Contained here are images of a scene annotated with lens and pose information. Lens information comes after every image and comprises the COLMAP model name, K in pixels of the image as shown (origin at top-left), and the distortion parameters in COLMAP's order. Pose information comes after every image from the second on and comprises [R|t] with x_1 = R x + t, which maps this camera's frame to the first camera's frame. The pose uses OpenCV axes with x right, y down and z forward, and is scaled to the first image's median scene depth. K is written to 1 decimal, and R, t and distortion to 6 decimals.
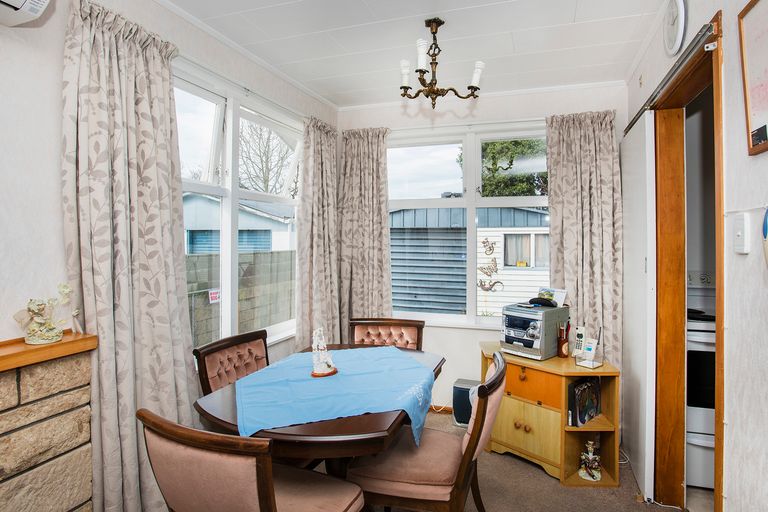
lens RADIAL K [[430.2, 0, 426.3], [0, 430.2, 240.2], [0, 0, 1]] dist [-0.029974, 0.000834]
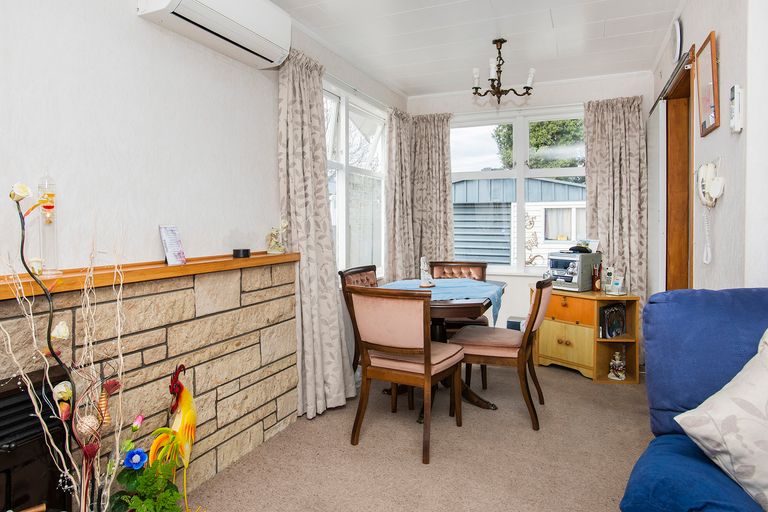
lens RADIAL K [[460.8, 0, 410.6], [0, 460.8, 227.8], [0, 0, 1]] dist [-0.003240, -0.000092]
pose [[0.995094, -0.001195, -0.098932, -0.092955], [0.002611, 0.999896, 0.014186, 0.056906], [0.098904, -0.014375, 0.994993, -0.404348]]
